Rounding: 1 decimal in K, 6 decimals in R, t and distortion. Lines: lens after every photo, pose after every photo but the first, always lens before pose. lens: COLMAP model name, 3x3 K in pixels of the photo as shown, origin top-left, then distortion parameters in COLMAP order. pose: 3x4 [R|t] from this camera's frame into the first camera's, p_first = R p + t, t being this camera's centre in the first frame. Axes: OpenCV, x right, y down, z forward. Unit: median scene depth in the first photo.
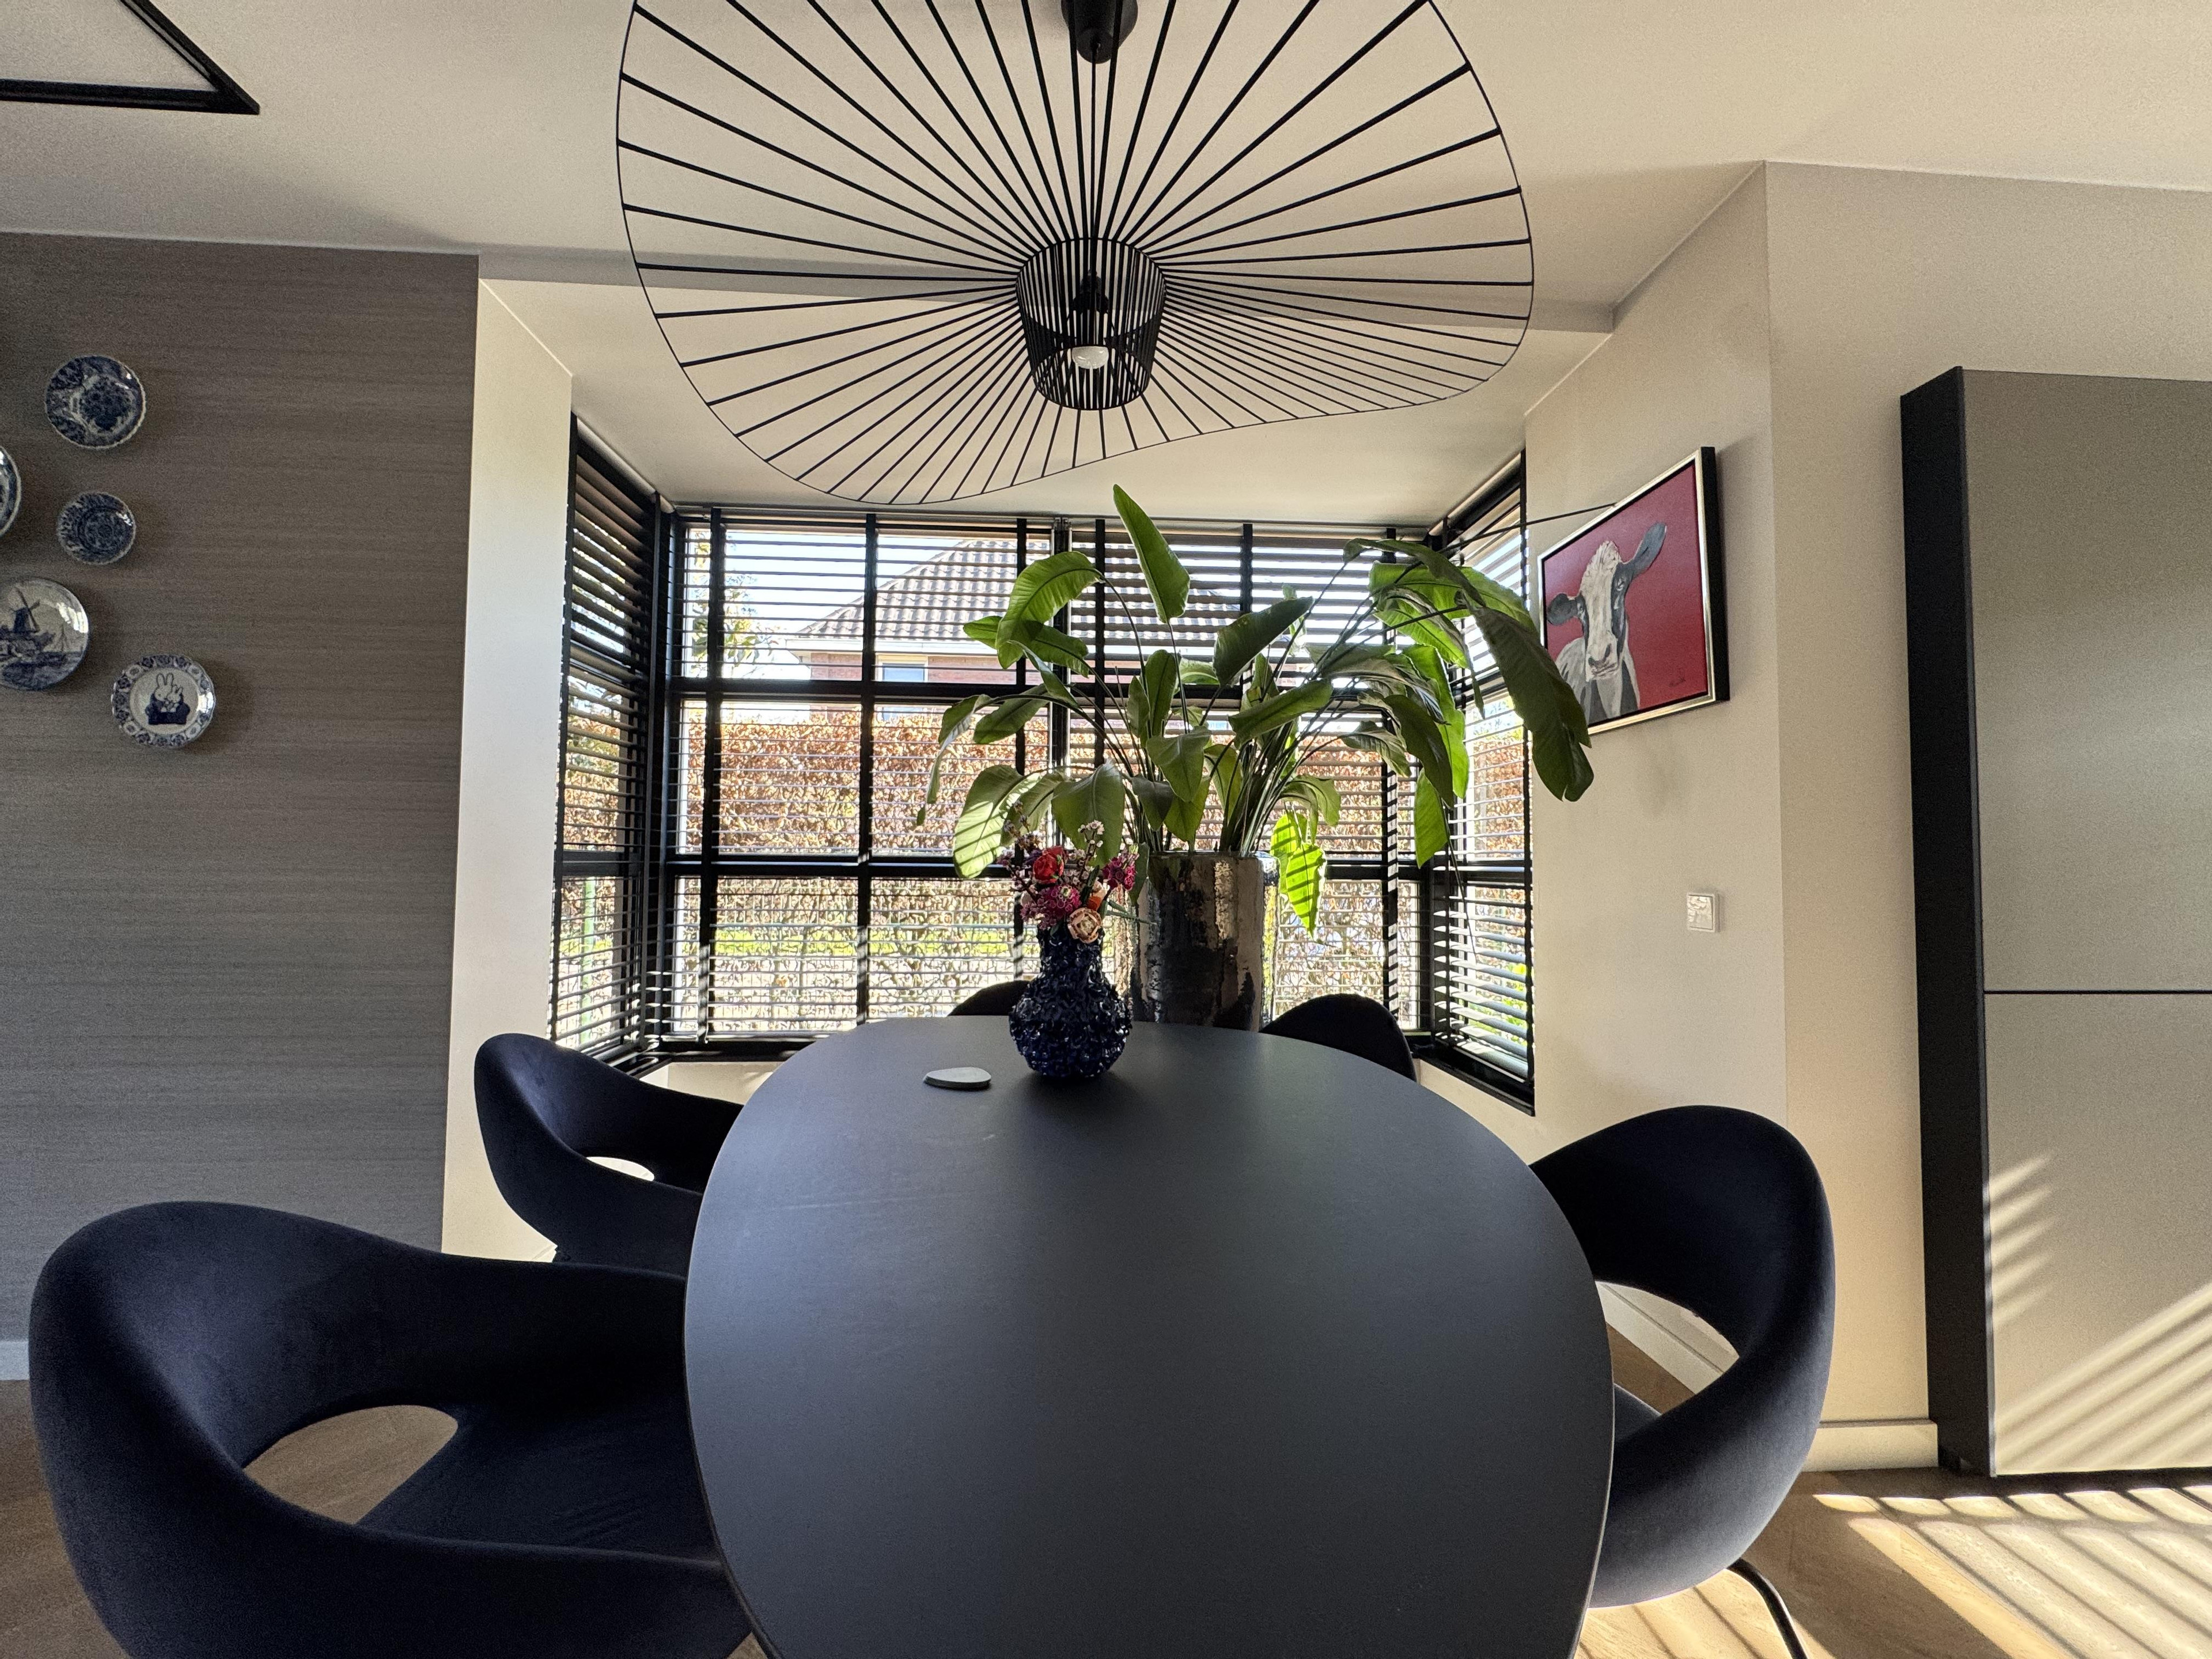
lens RADIAL K [[879.2, 0, 1106.7], [0, 879.2, 830.0], [0, 0, 1]] dist [-0.004296, 0.000367]
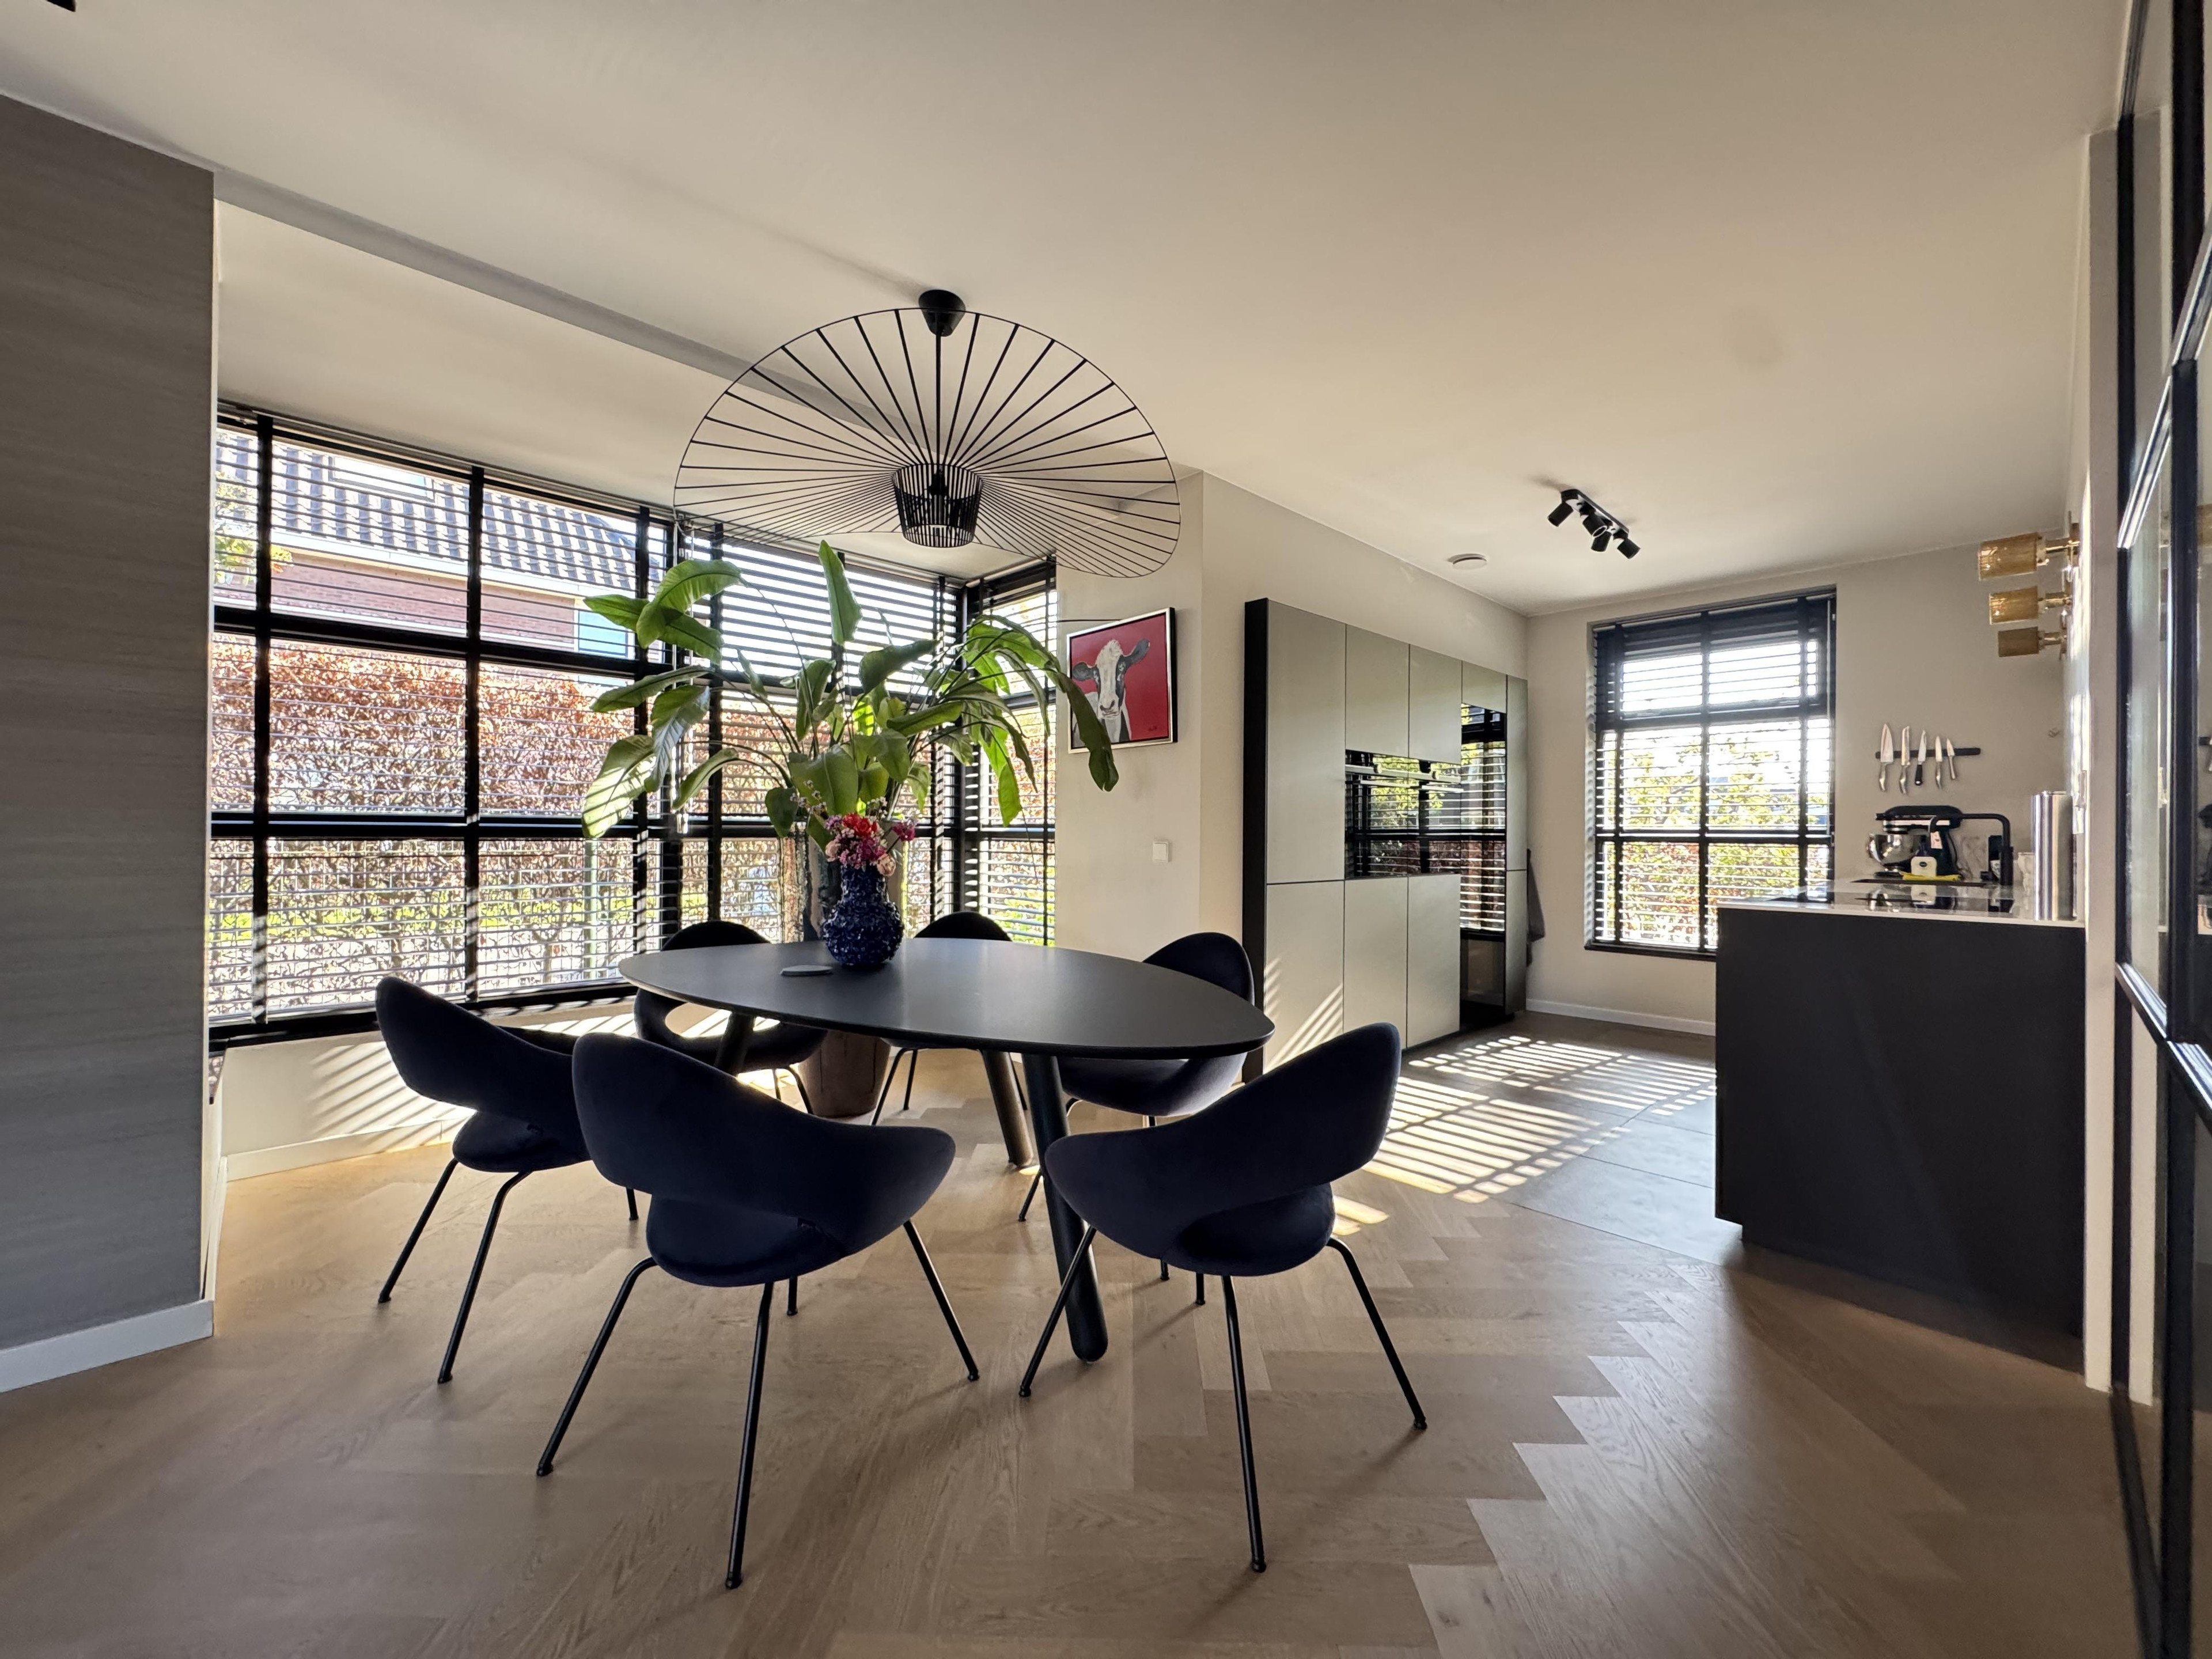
lens RADIAL K [[879.2, 0, 1107.0], [0, 879.2, 830.1], [0, 0, 1]] dist [-0.004296, 0.000367]
pose [[0.768597, -0.000120, 0.639733, -0.531811], [-0.027027, 0.999101, 0.032659, -0.010352], [-0.639162, -0.042391, 0.767903, -0.324951]]
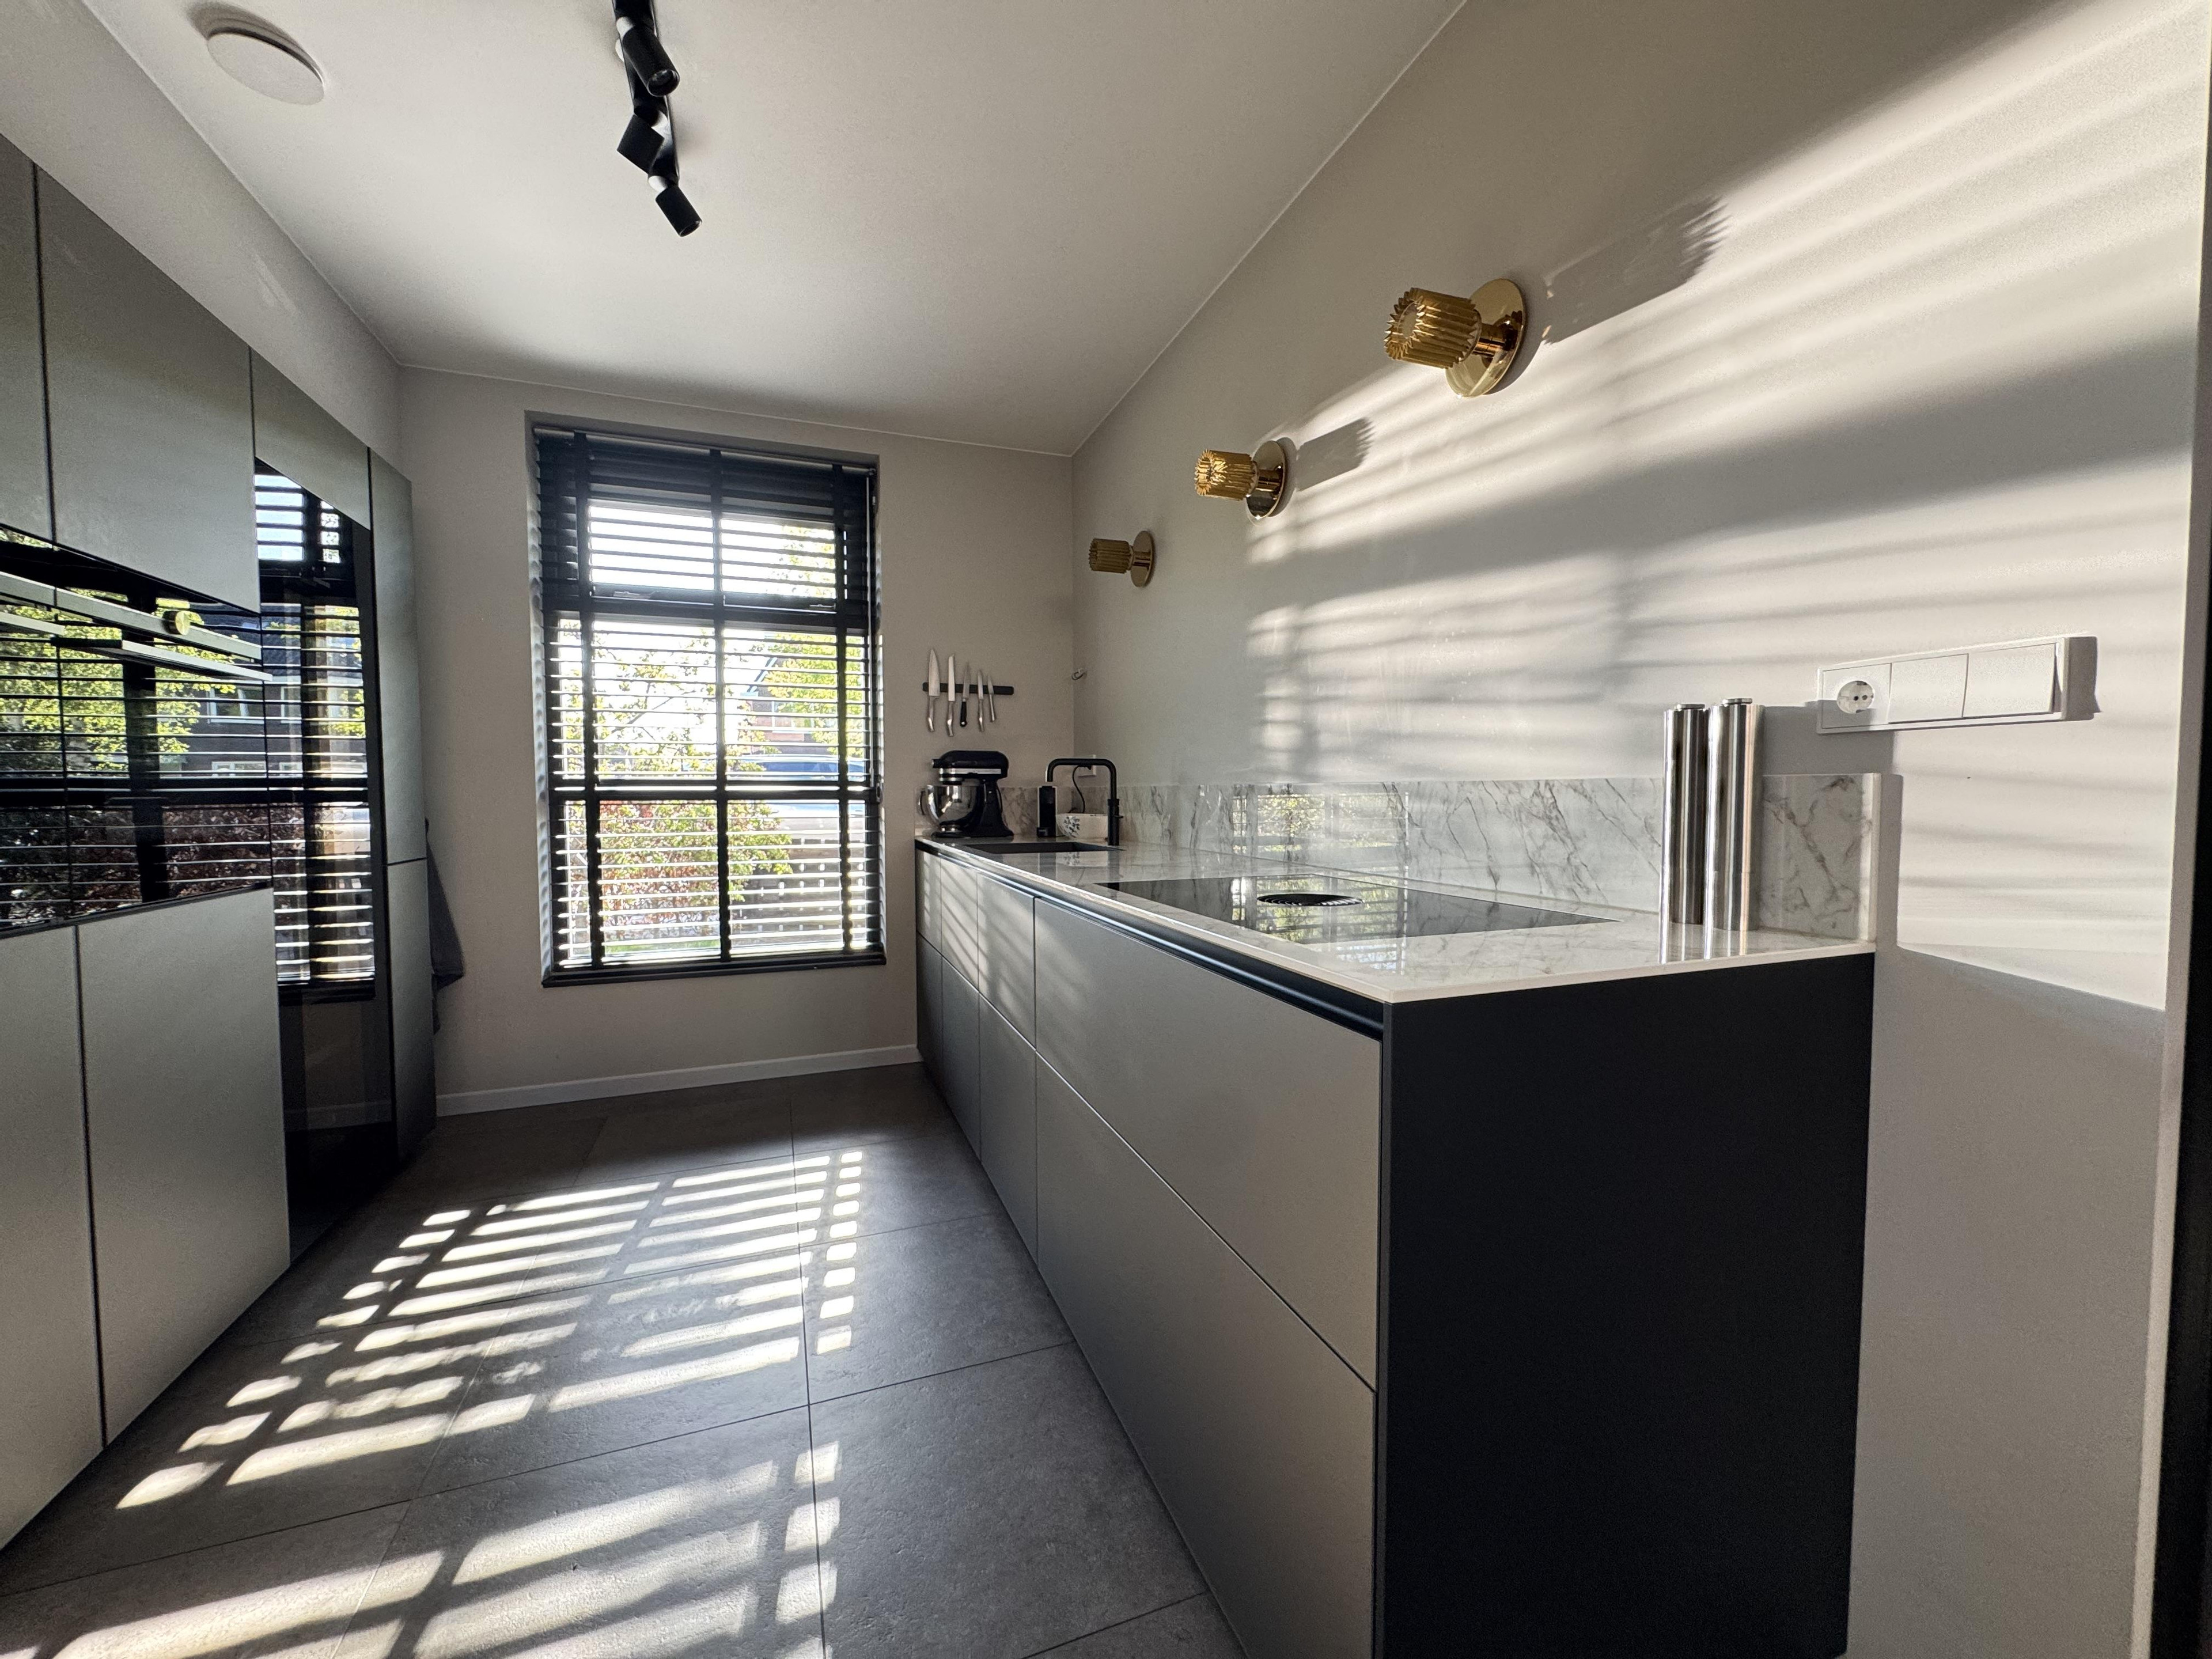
lens RADIAL K [[879.2, 0, 1104.5], [0, 879.2, 831.7], [0, 0, 1]] dist [-0.004296, 0.000367]
pose [[-0.292279, -0.051352, 0.954953, 0.438837], [-0.037611, 0.998402, 0.042177, 0.020800], [-0.955593, -0.023589, -0.293744, 0.235750]]
